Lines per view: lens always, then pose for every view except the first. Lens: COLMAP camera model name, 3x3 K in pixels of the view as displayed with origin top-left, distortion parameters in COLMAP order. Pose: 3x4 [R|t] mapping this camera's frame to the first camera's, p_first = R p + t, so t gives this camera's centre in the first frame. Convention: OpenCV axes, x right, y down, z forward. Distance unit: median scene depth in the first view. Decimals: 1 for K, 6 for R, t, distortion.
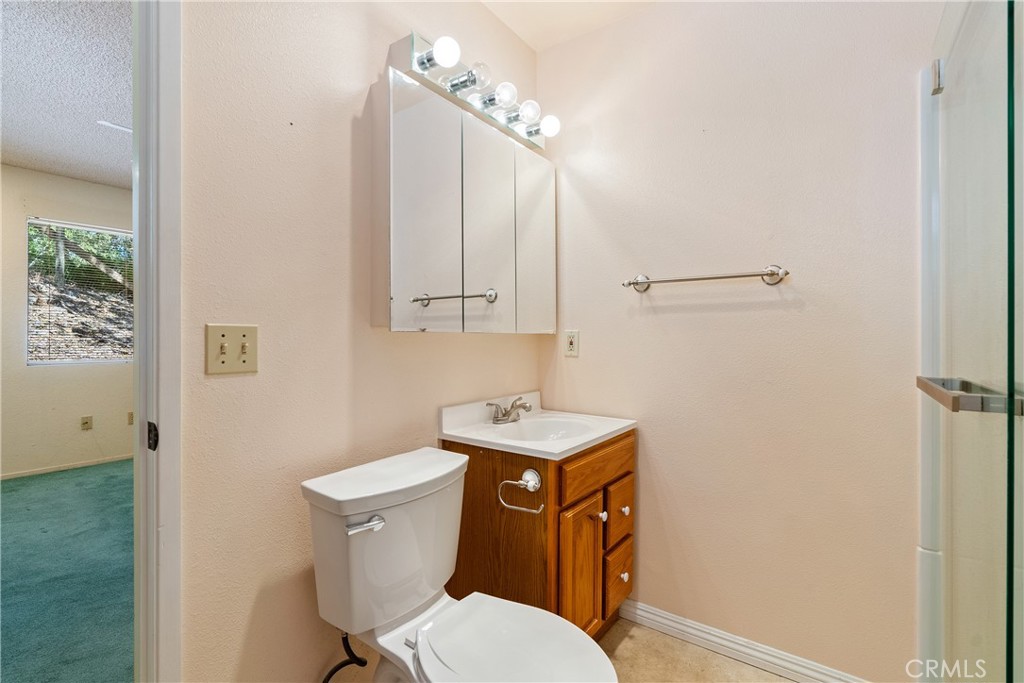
lens RADIAL K [[470.7, 0, 507.1], [0, 470.7, 340.9], [0, 0, 1]] dist [-0.002793, 0.000796]
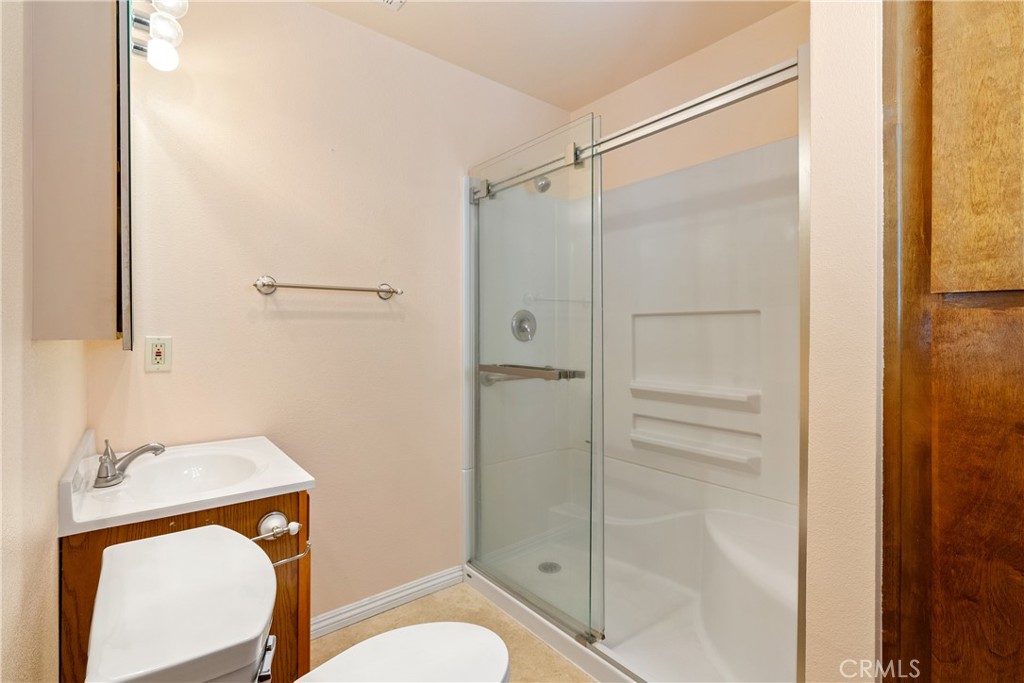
lens RADIAL K [[470.7, 0, 506.6], [0, 470.7, 334.7], [0, 0, 1]] dist [-0.002793, 0.000796]
pose [[0.268149, -0.006131, 0.963358, -0.478404], [0.015430, 0.999879, 0.002068, -0.020534], [-0.963254, 0.014310, 0.268211, 0.304795]]
